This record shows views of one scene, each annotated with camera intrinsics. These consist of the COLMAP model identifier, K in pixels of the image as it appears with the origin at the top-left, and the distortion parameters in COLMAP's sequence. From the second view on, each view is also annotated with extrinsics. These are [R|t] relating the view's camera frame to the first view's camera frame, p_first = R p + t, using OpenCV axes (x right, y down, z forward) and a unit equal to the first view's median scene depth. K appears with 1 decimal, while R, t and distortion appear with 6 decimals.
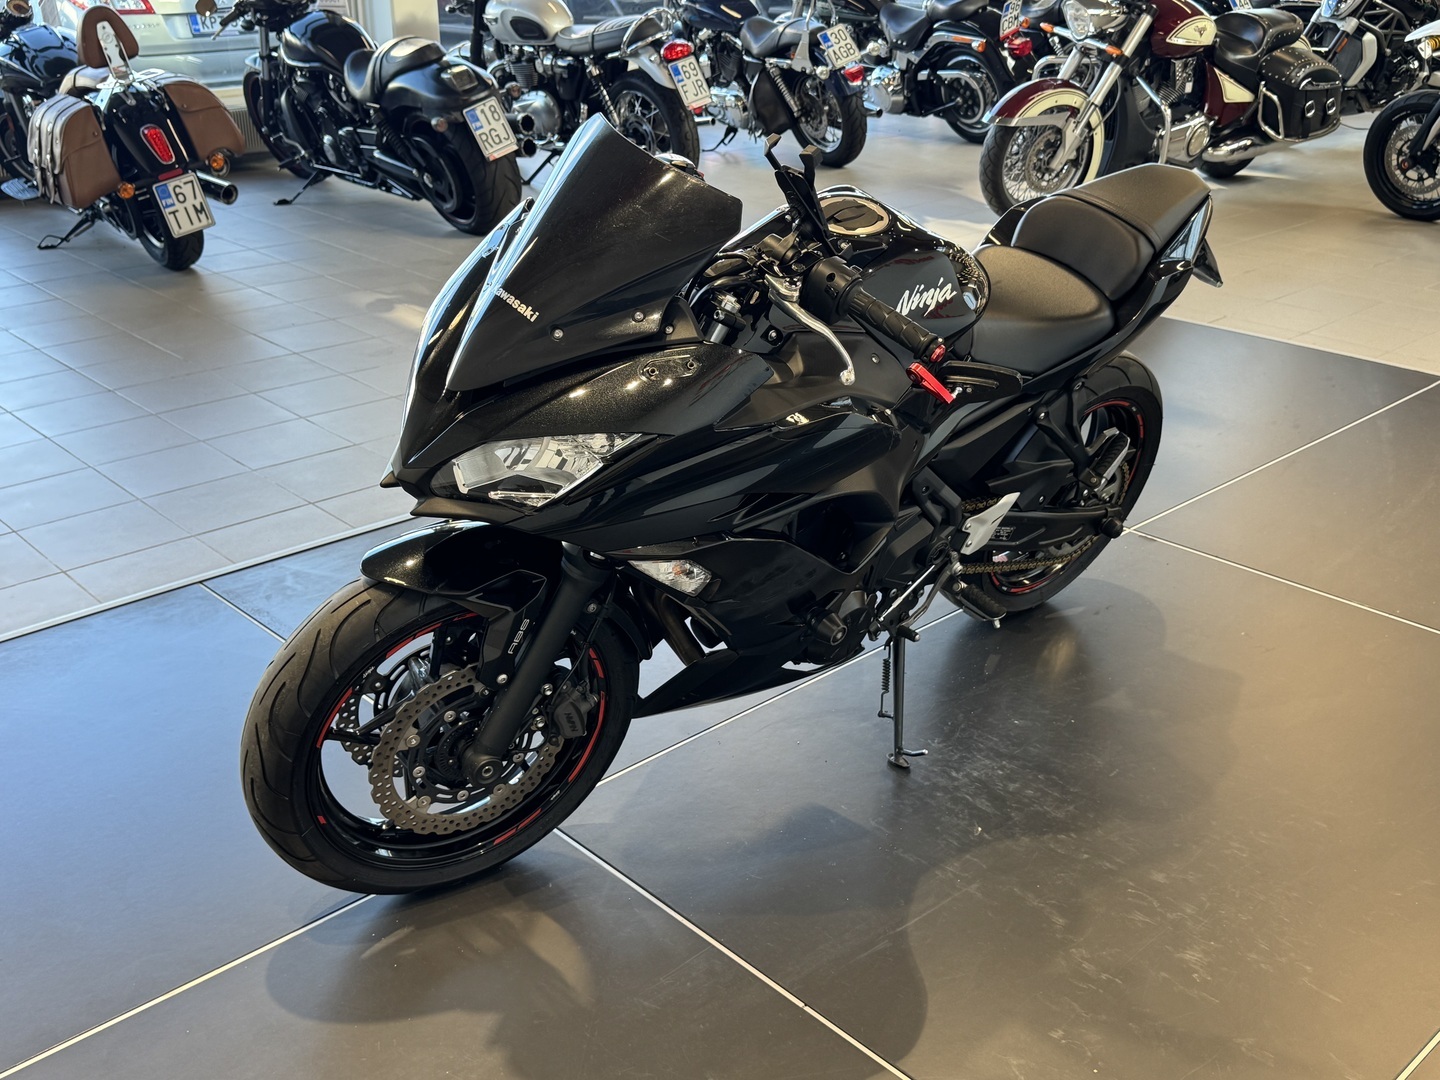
lens RADIAL K [[1496.0, 0, 720.0], [0, 1496.0, 540.0], [0, 0, 1]] dist [0.008540, -0.011941]
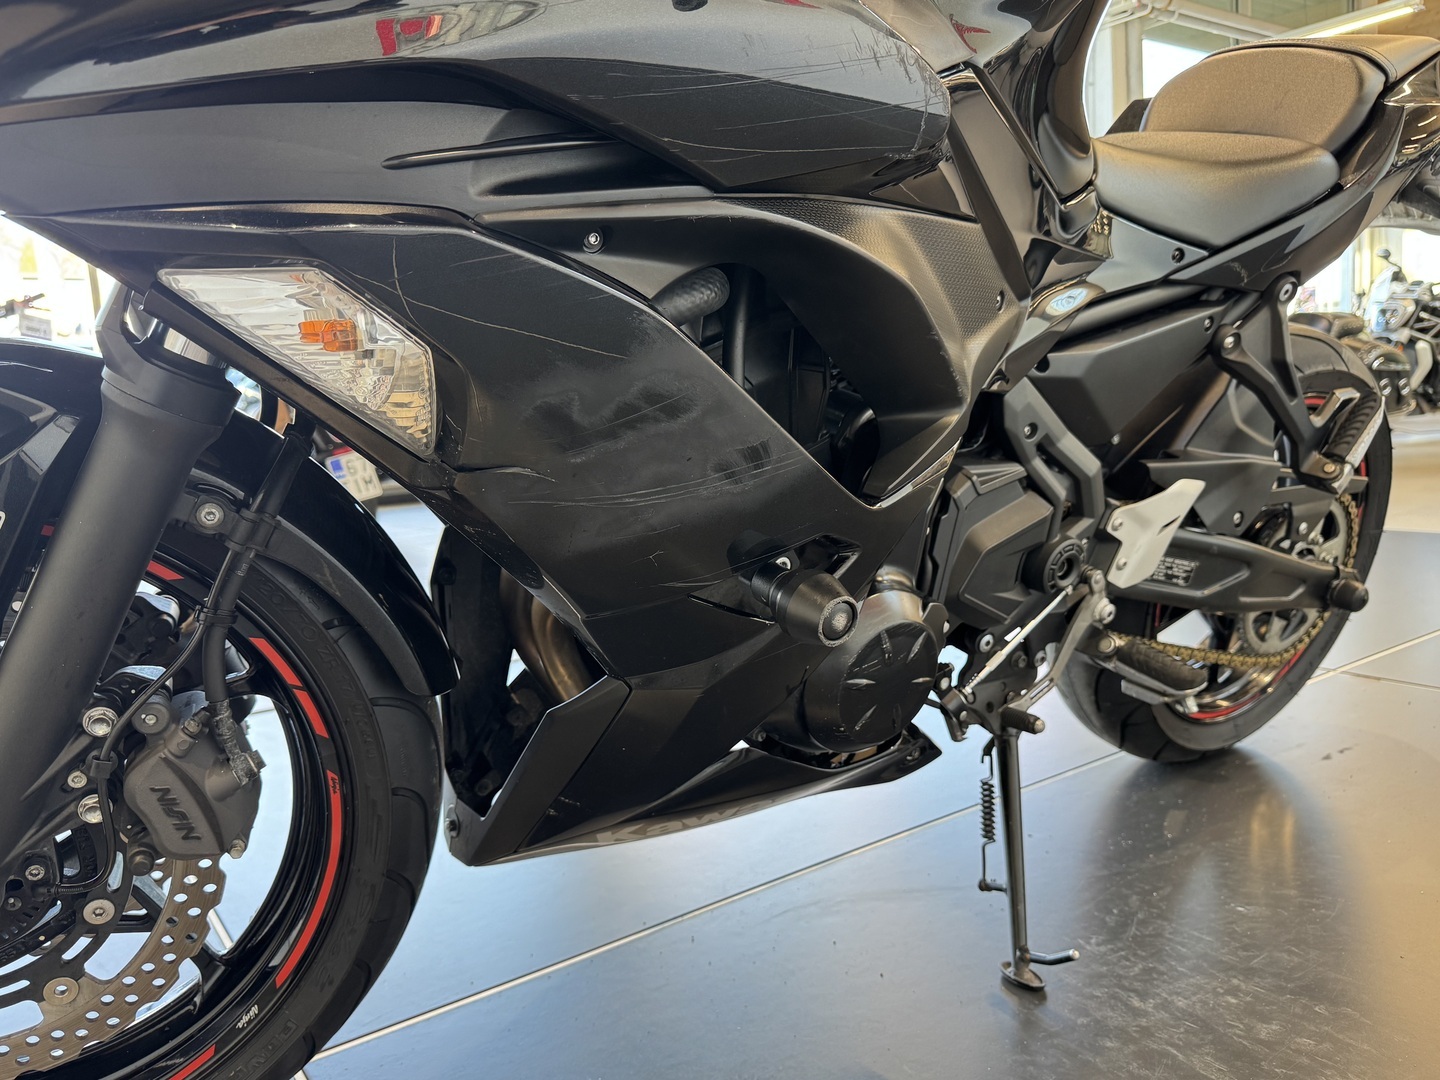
lens RADIAL K [[1074.6, 0, 720.0], [0, 1074.6, 540.0], [0, 0, 1]] dist [-0.004103, -0.036846]
pose [[0.986971, -0.044145, -0.154724, 0.079708], [-0.001324, 0.959365, -0.282164, 0.107369], [0.160893, 0.278692, 0.946807, 0.587139]]
